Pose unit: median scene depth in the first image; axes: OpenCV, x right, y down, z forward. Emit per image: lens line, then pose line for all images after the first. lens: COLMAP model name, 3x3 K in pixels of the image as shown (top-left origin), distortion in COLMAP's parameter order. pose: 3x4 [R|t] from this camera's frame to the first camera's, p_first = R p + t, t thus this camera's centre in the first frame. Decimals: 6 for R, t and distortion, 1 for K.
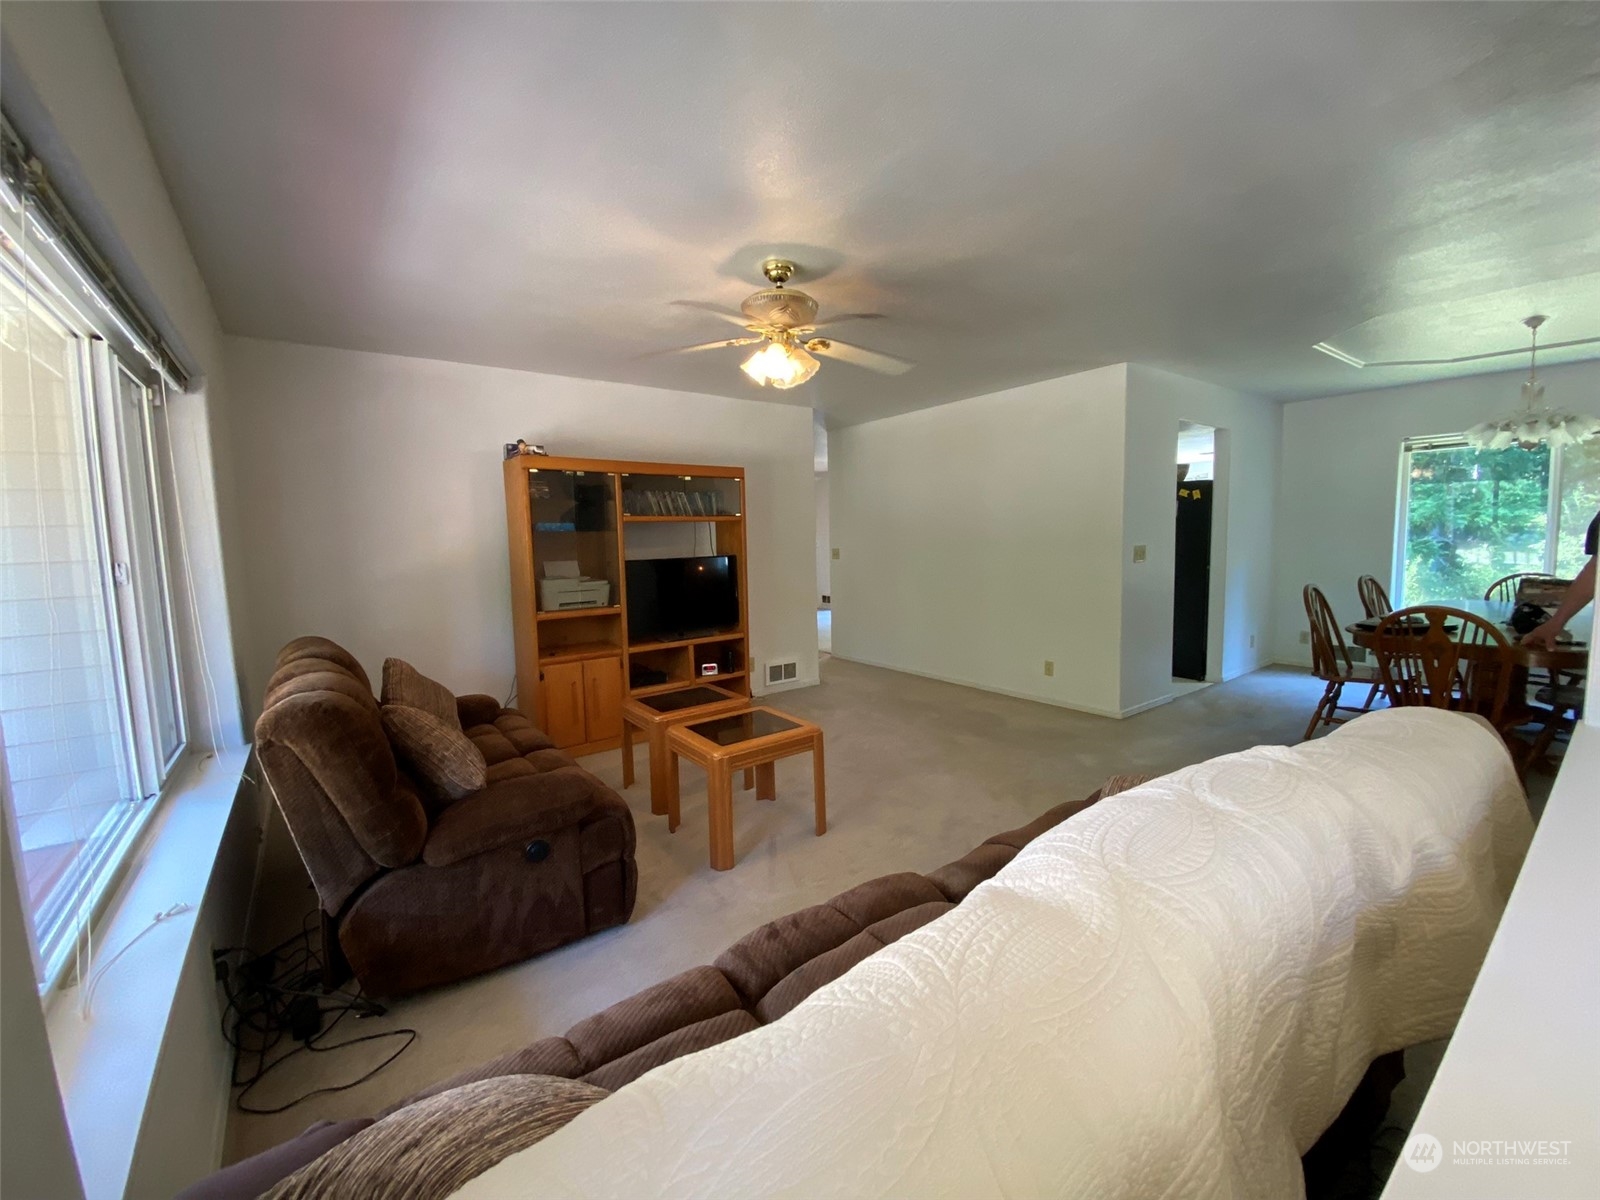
lens RADIAL K [[649.6, 0, 795.8], [0, 649.6, 605.2], [0, 0, 1]] dist [0.019838, -0.004511]
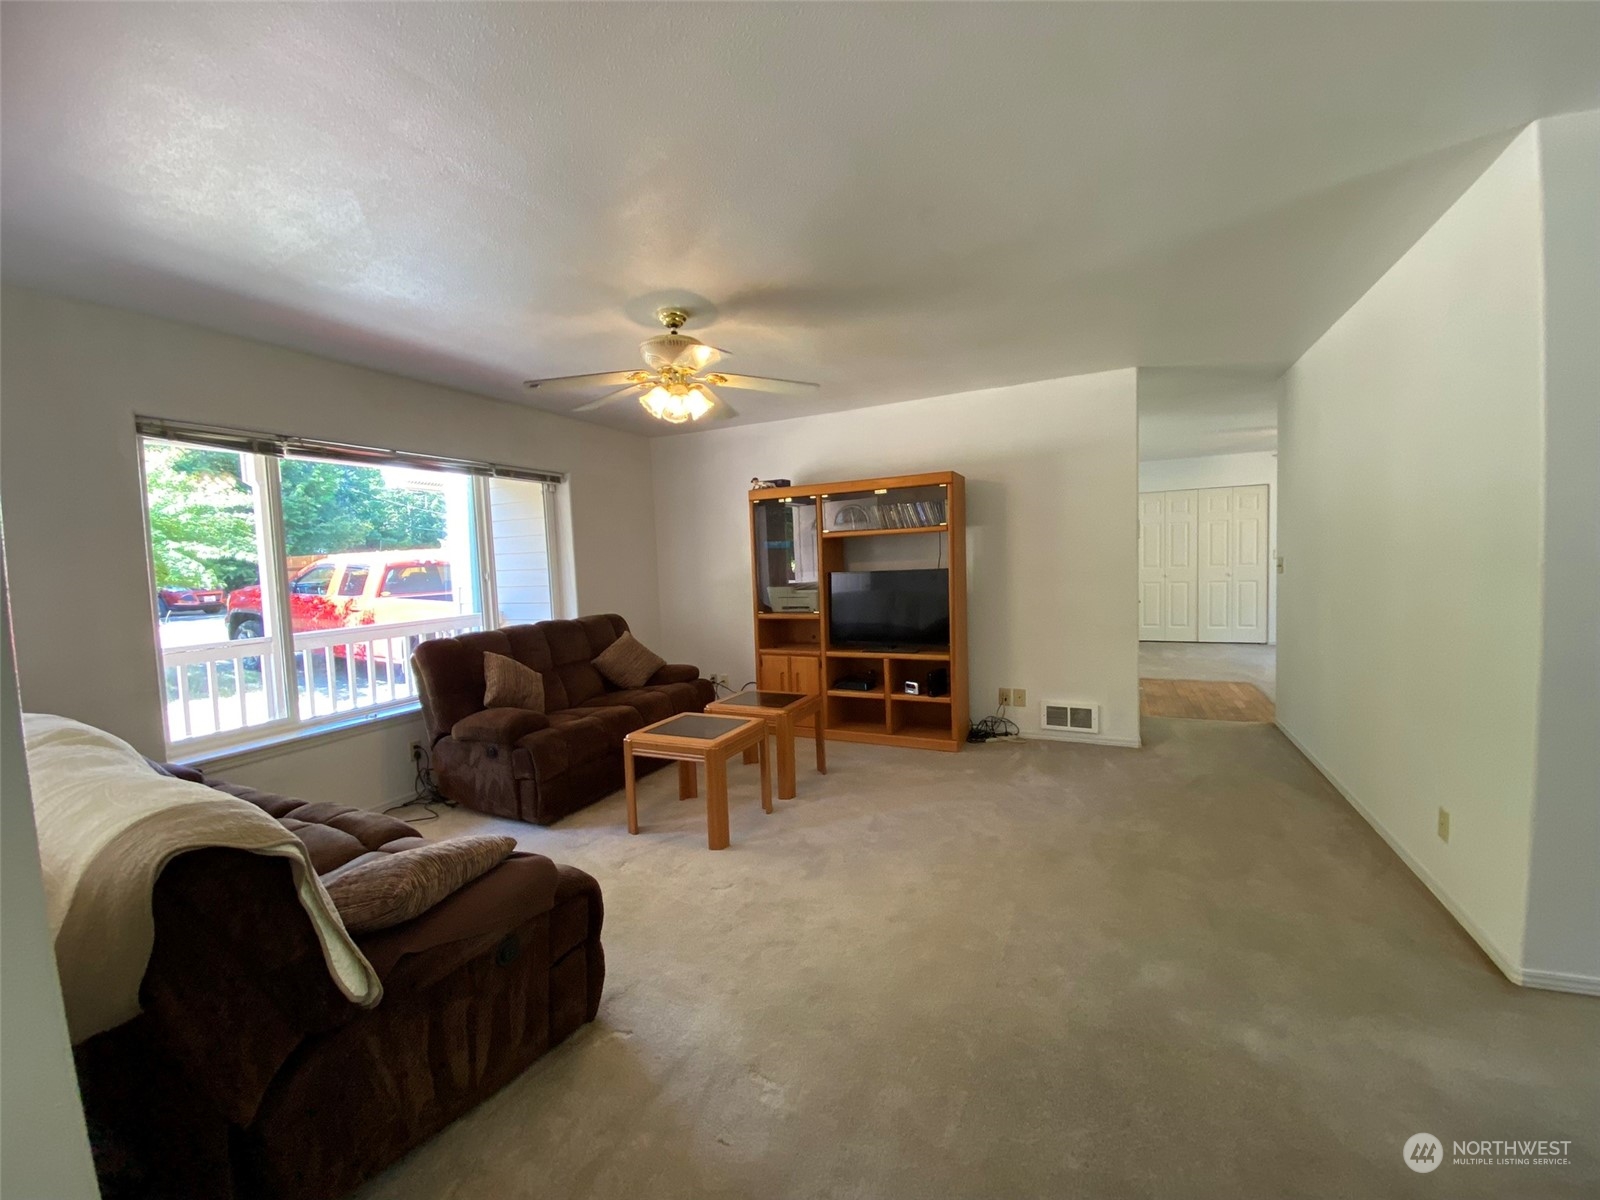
lens RADIAL K [[649.6, 0, 805.8], [0, 649.6, 594.1], [0, 0, 1]] dist [0.019838, -0.004511]
pose [[0.466075, 0.050995, -0.883274, 0.666123], [-0.070427, 0.997308, 0.020417, -0.049428], [0.881938, 0.052691, 0.468412, 0.433233]]
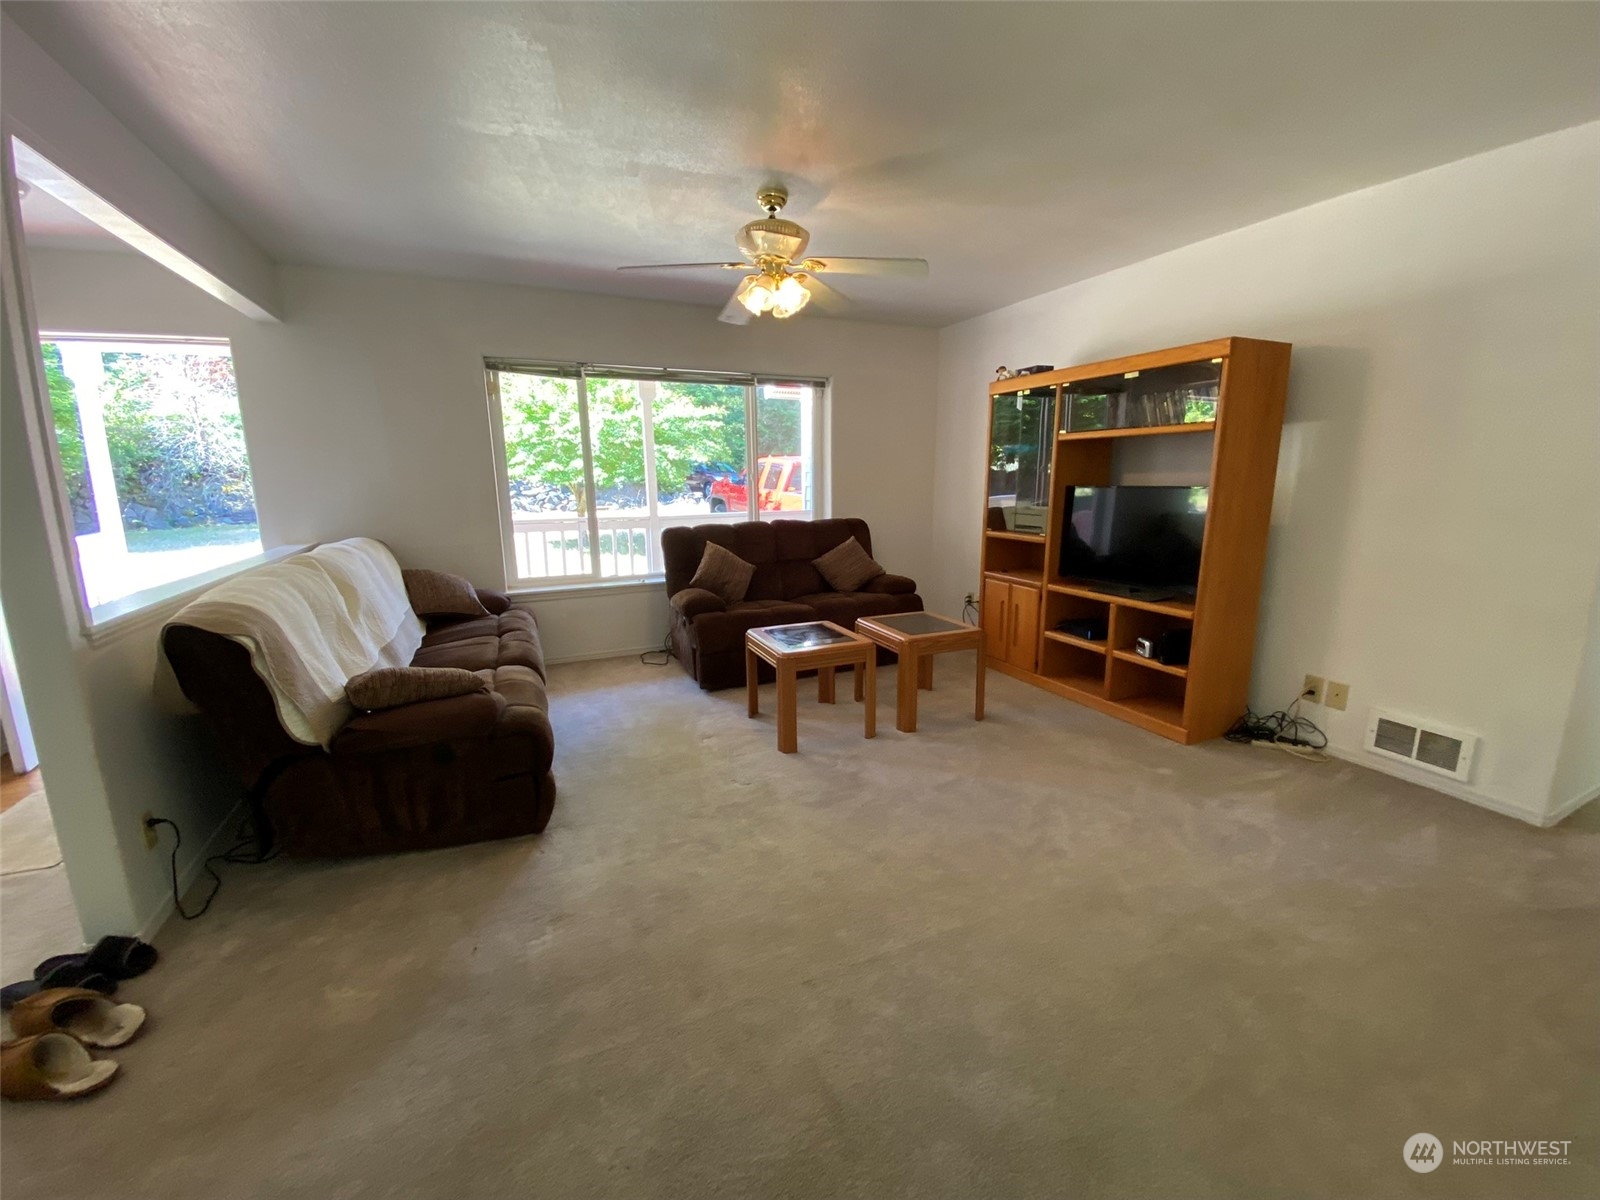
lens RADIAL K [[649.6, 0, 799.5], [0, 649.6, 602.7], [0, 0, 1]] dist [0.019838, -0.004511]
pose [[-0.221913, 0.212236, -0.951688, 0.664521], [-0.096951, 0.966385, 0.238120, -0.088321], [0.970234, 0.145109, -0.193877, 0.812318]]
